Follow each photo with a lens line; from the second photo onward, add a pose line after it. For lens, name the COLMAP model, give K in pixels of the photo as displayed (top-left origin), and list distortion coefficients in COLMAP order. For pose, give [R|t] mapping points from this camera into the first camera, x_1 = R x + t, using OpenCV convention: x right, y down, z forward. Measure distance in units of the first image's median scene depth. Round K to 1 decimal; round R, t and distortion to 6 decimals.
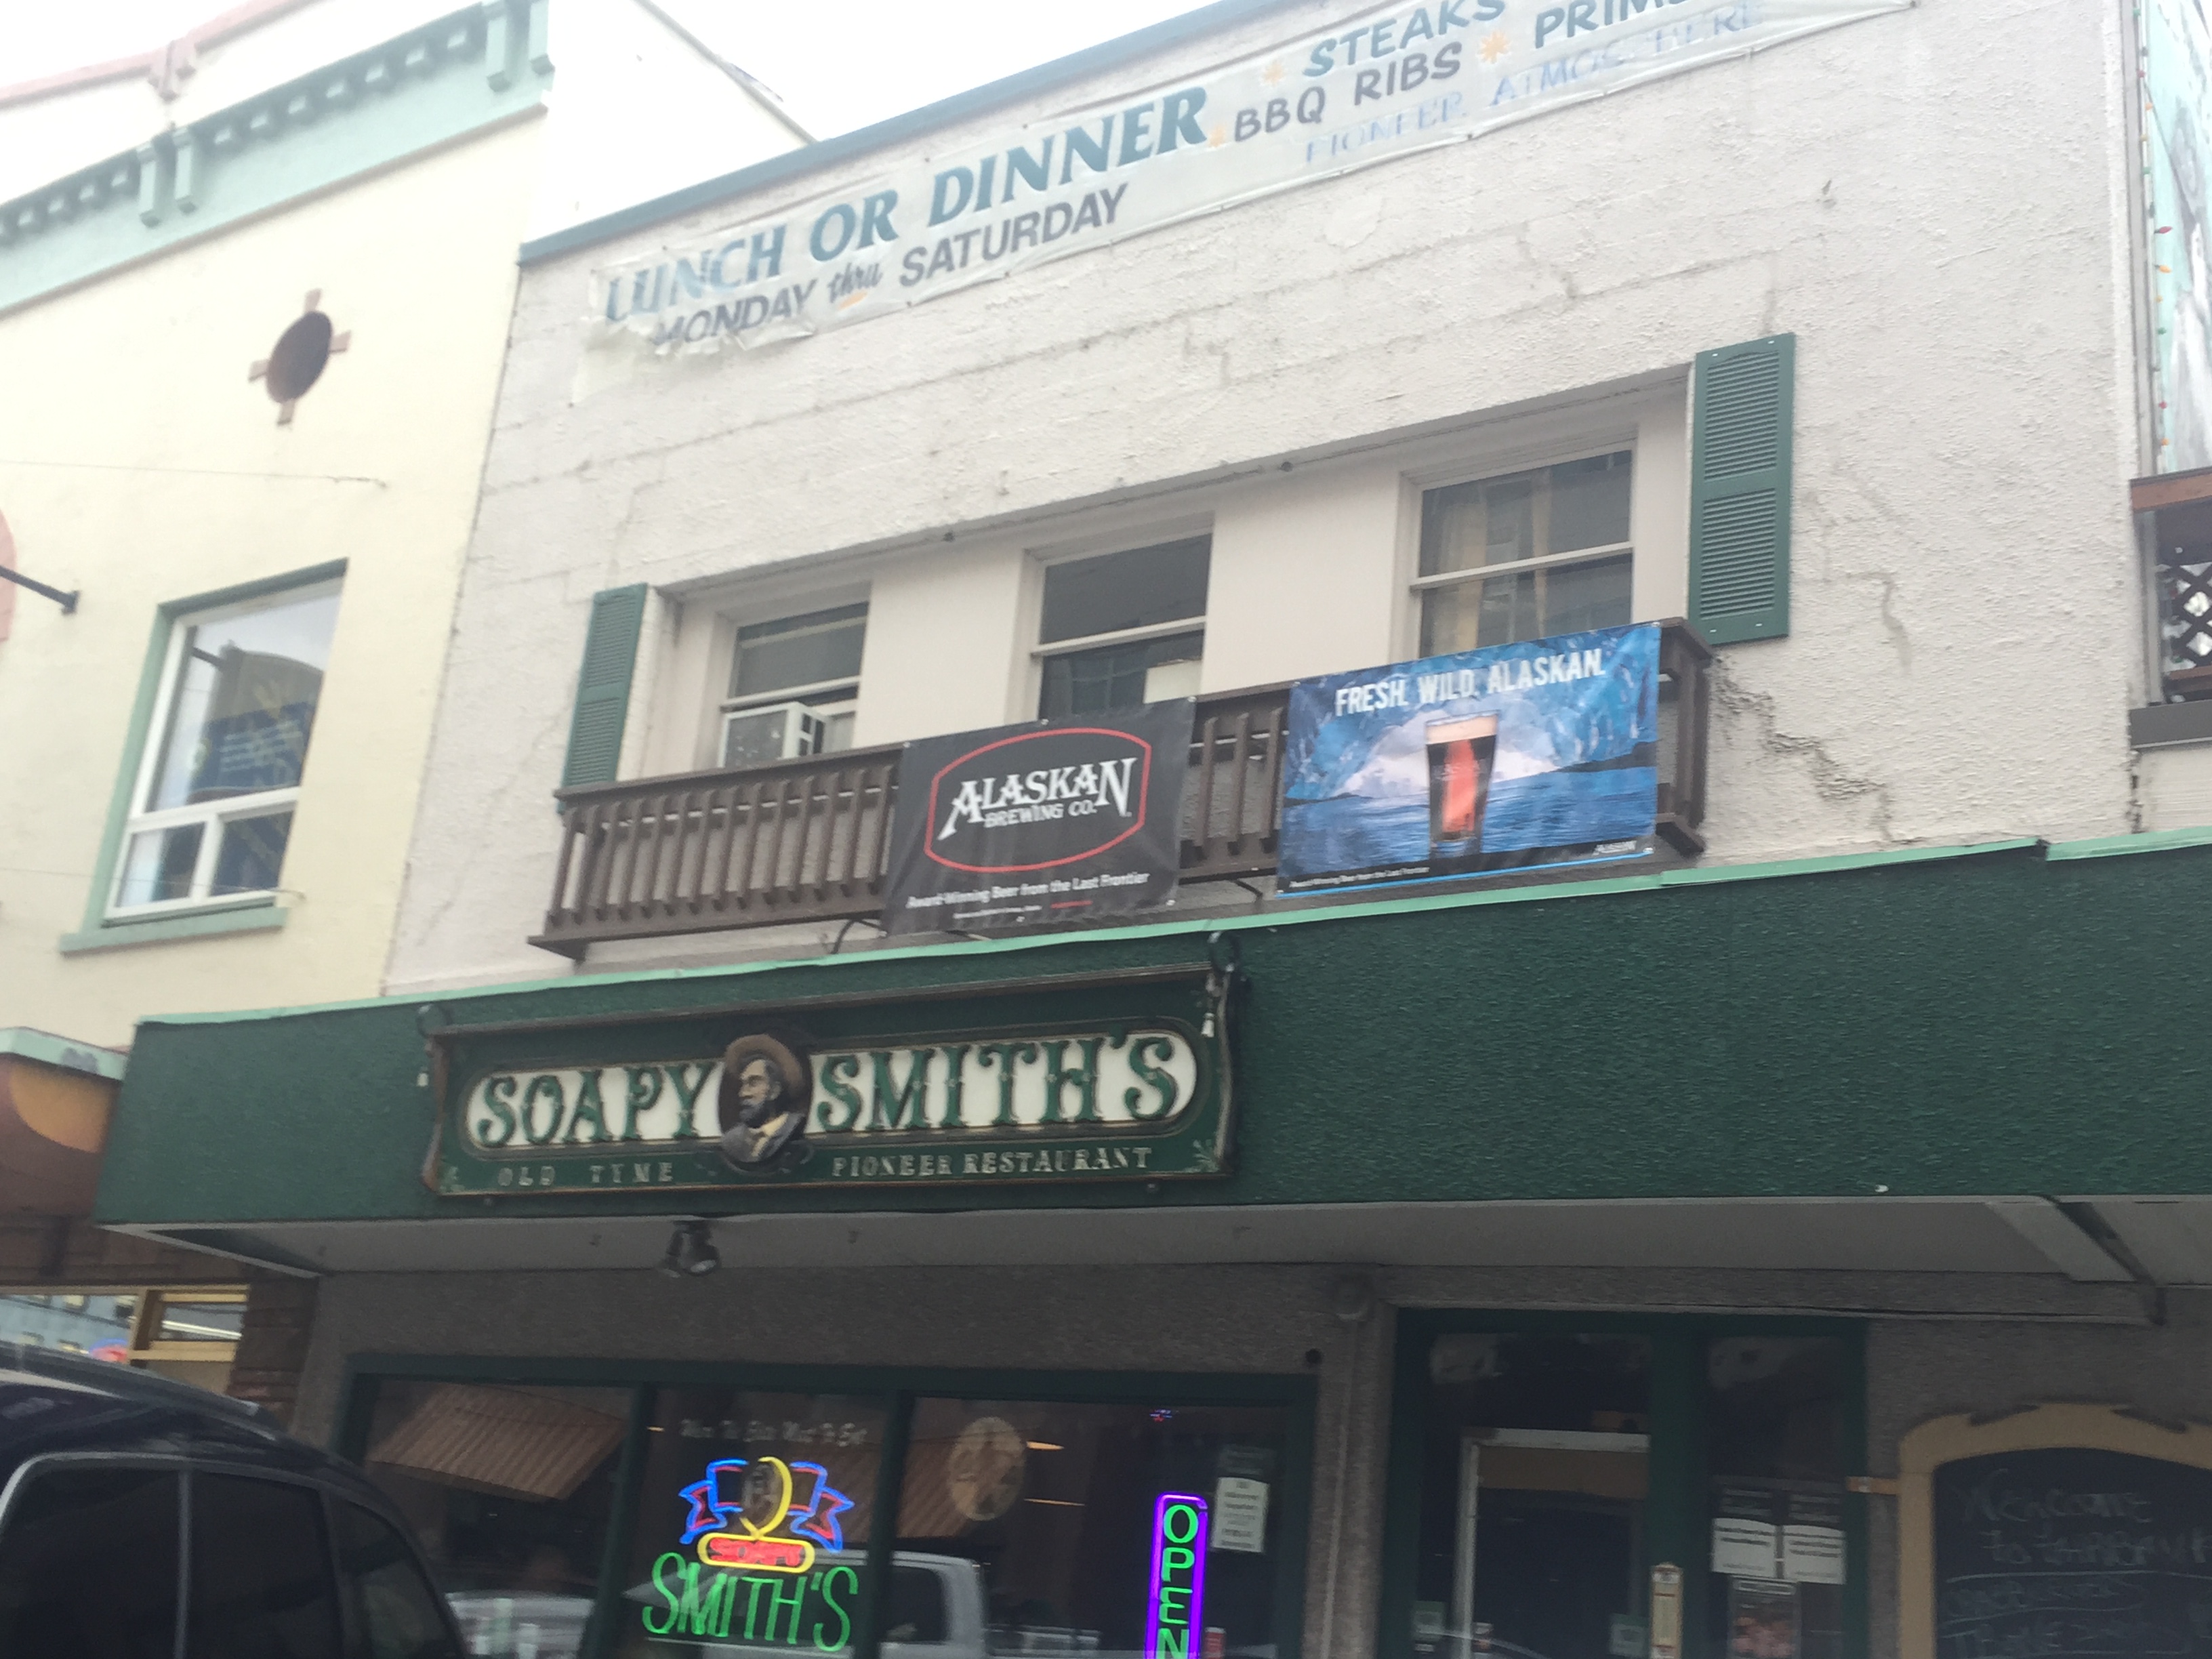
lens RADIAL K [[2321.7, 0, 1113.9], [0, 2321.7, 860.3], [0, 0, 1]] dist [0.063422, -0.000468]
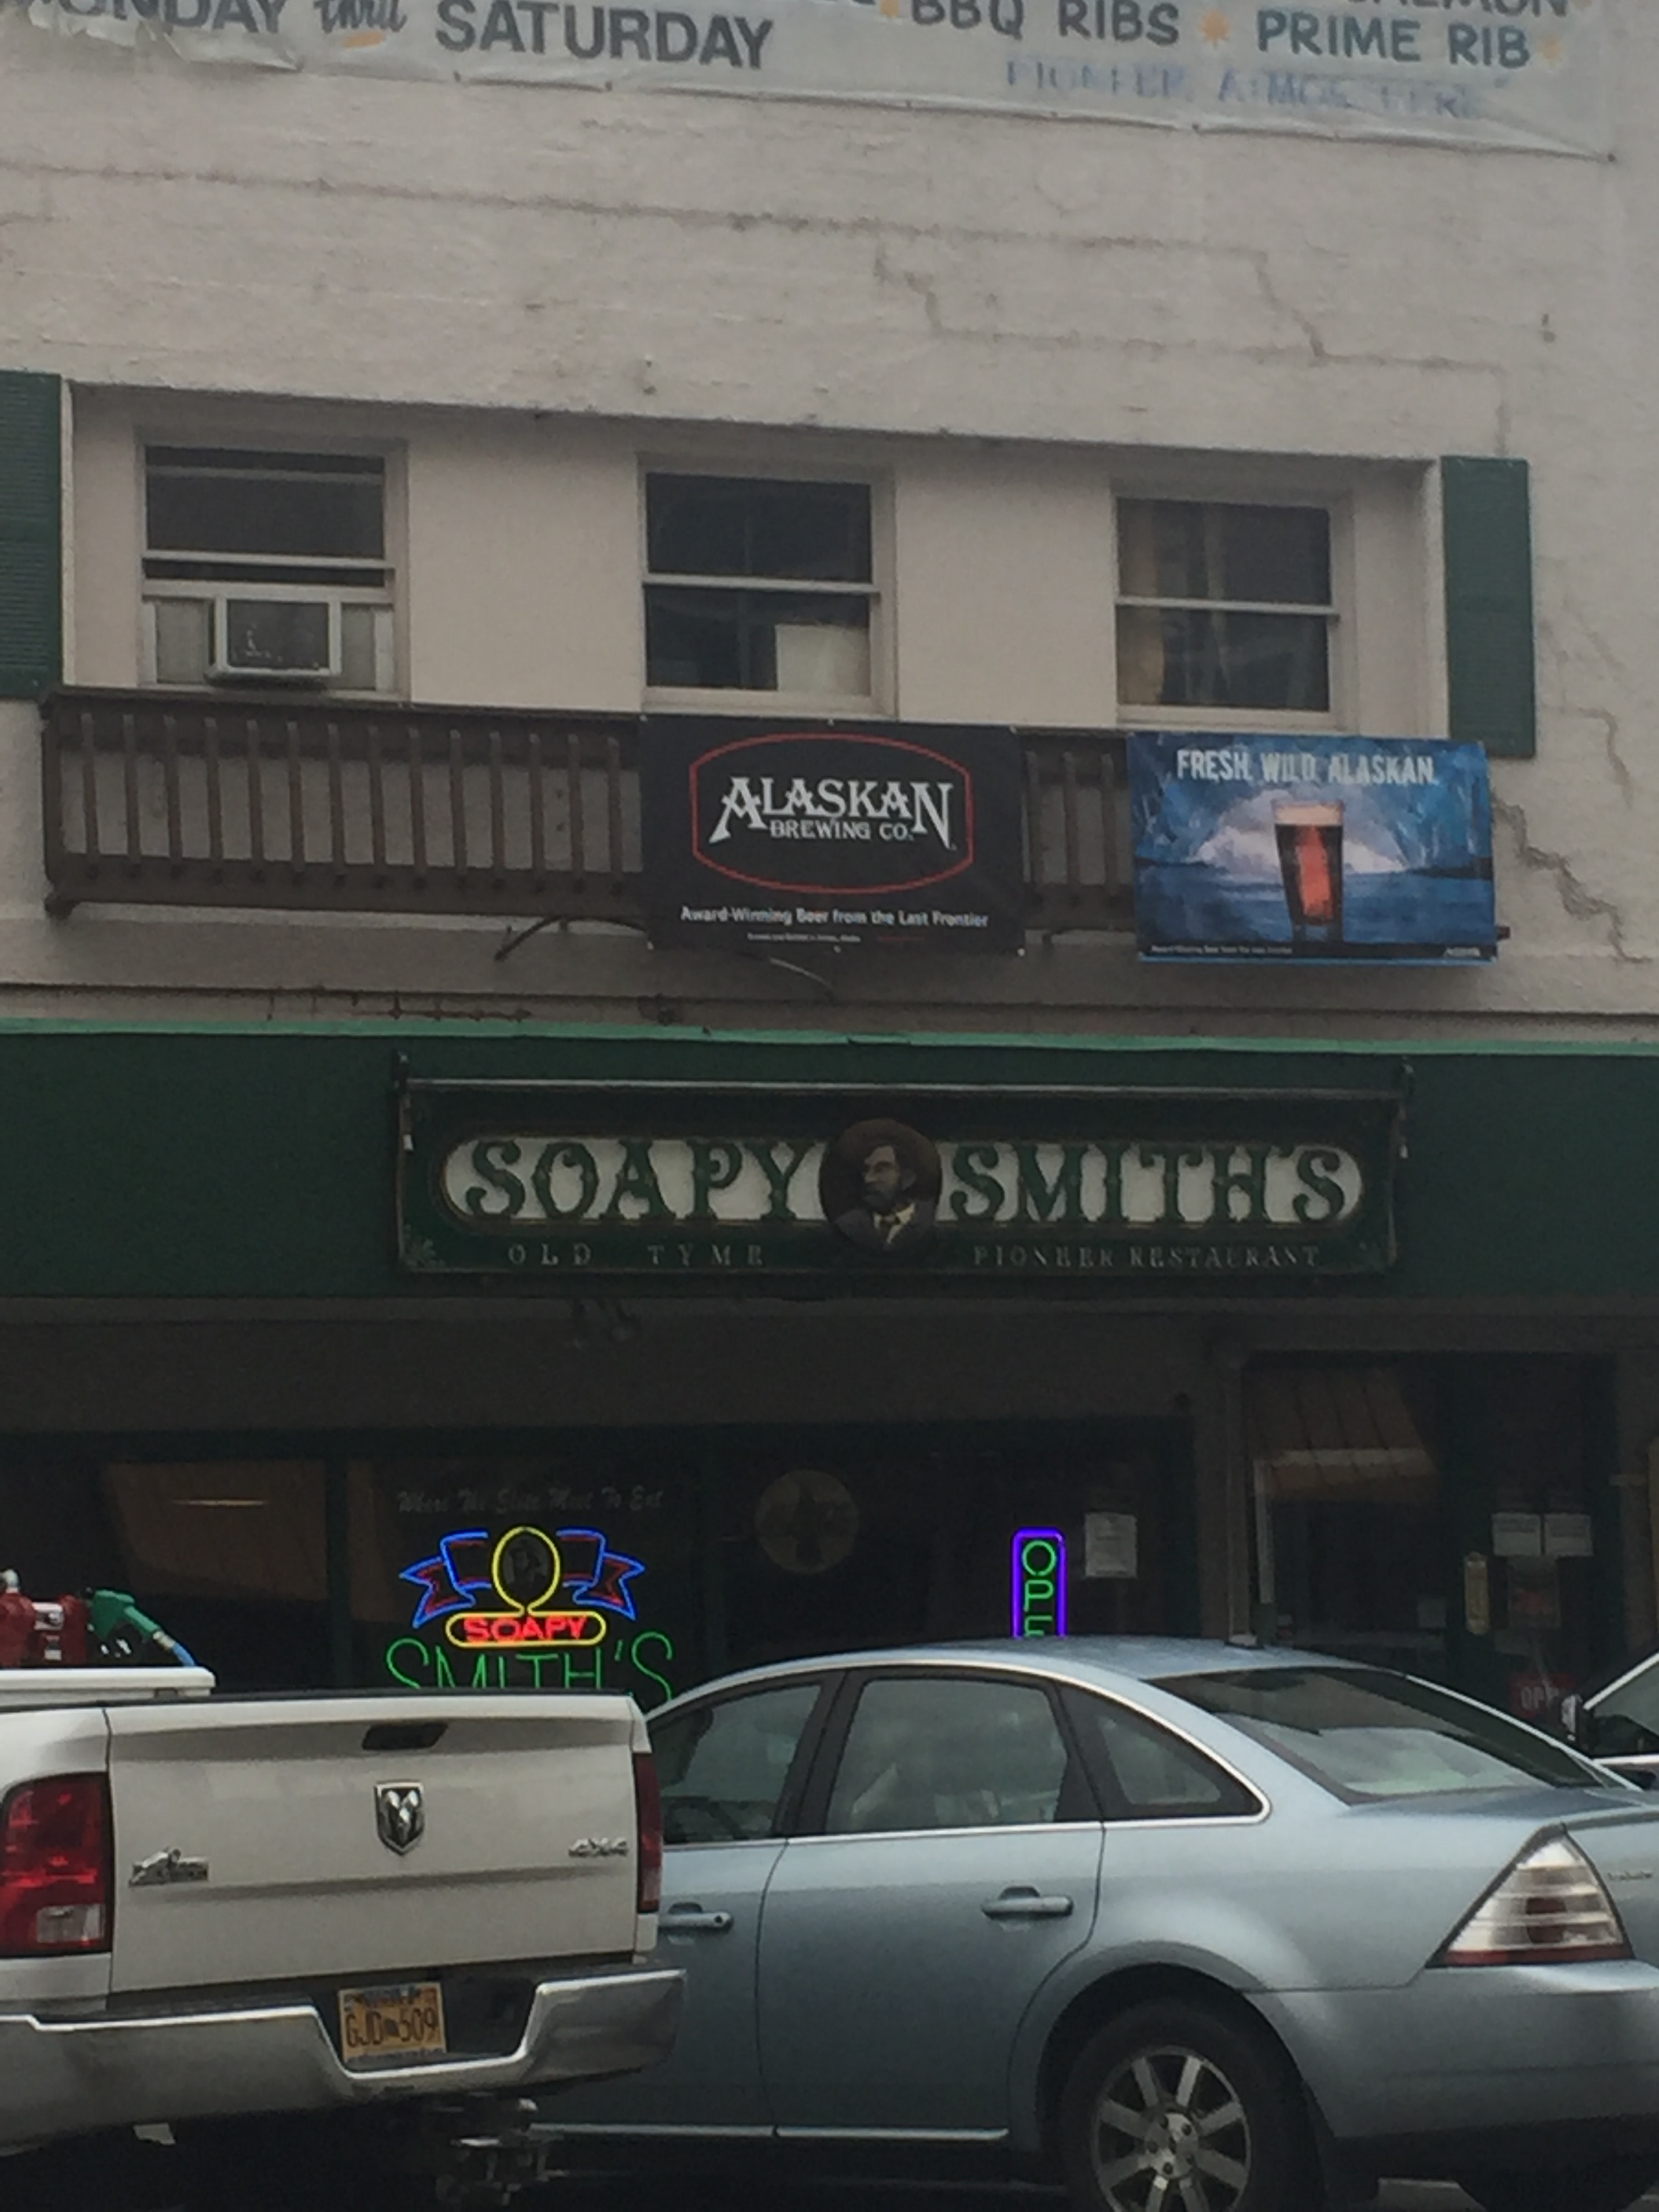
lens RADIAL K [[5141.6, 0, 829.5], [0, 5141.6, 1106.0], [0, 0, 1]] dist [0.032914, 0.159101]
pose [[0.627101, -0.025937, 0.778506, -1.747138], [-0.159932, 0.973865, 0.161274, -0.259948], [-0.762342, -0.225643, 0.606564, -0.272484]]
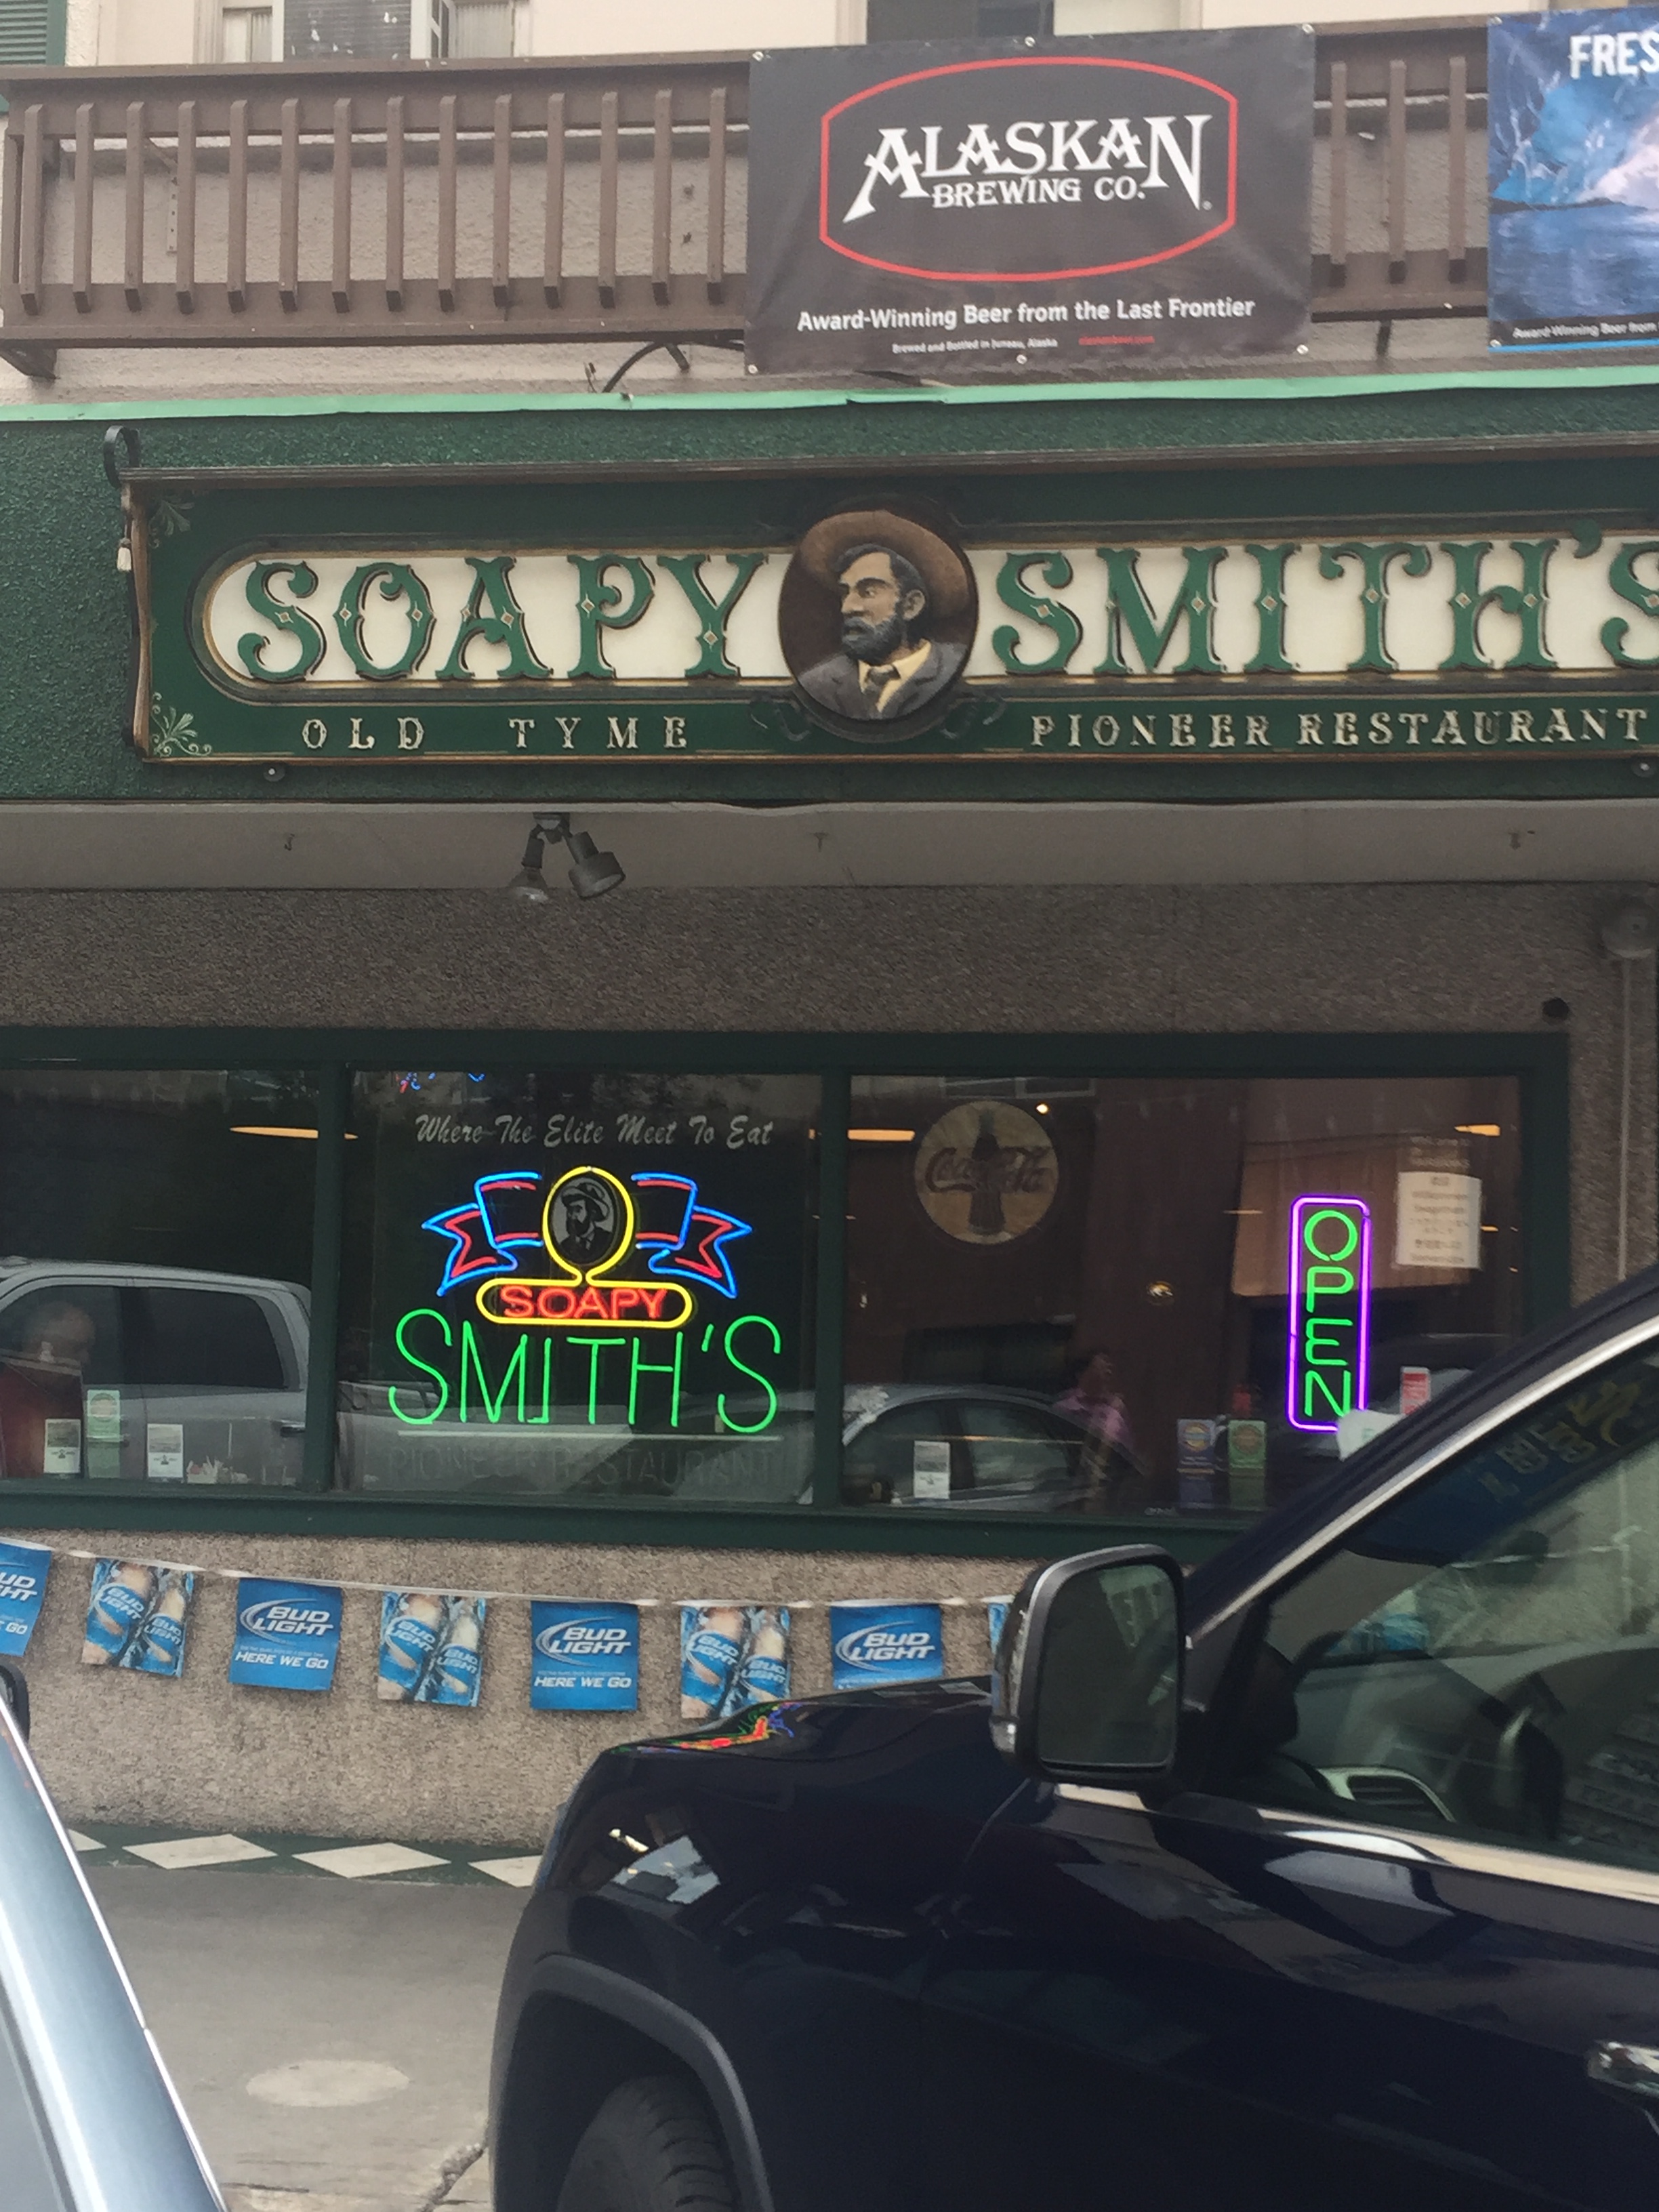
lens RADIAL K [[2766.0, 0, 825.7], [0, 2766.0, 1148.5], [0, 0, 1]] dist [0.051899, -0.024127]
pose [[0.905309, -0.037256, 0.423116, -0.455800], [-0.074196, 0.966960, 0.243893, 0.056851], [-0.418222, -0.252192, 0.872634, 0.305701]]
